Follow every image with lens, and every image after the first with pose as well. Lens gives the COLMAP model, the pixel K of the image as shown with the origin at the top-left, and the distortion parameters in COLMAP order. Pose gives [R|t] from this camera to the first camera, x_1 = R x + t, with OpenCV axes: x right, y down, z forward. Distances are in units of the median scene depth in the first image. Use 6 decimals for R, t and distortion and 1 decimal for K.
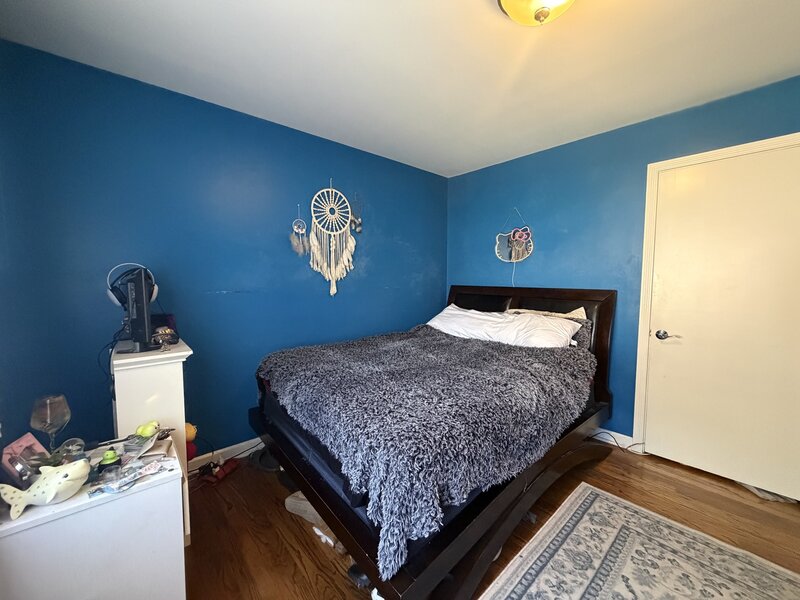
lens RADIAL K [[318.0, 0, 394.8], [0, 318.0, 298.9], [0, 0, 1]] dist [0.000904, 0.000060]
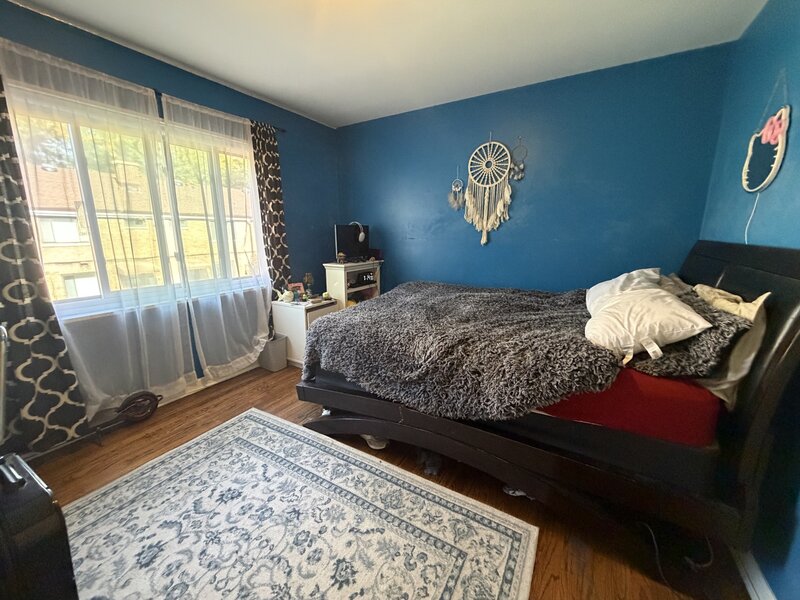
lens RADIAL K [[318.0, 0, 399.1], [0, 318.0, 300.4], [0, 0, 1]] dist [0.000904, 0.000060]
pose [[0.312672, 0.197550, -0.929091, 0.785439], [-0.060070, 0.980288, 0.188220, -0.012750], [0.947960, -0.003040, 0.318375, 0.378064]]
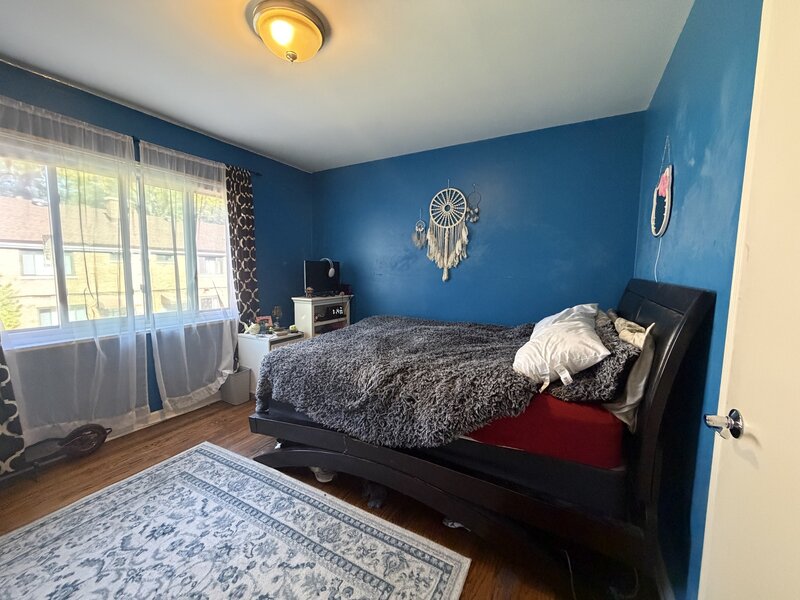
lens RADIAL K [[318.0, 0, 398.9], [0, 318.0, 300.9], [0, 0, 1]] dist [0.000904, 0.000060]
pose [[0.341350, 0.094486, -0.935175, 0.852346], [-0.071938, 0.994643, 0.074236, -0.013960], [0.937179, 0.041935, 0.346318, 0.450611]]
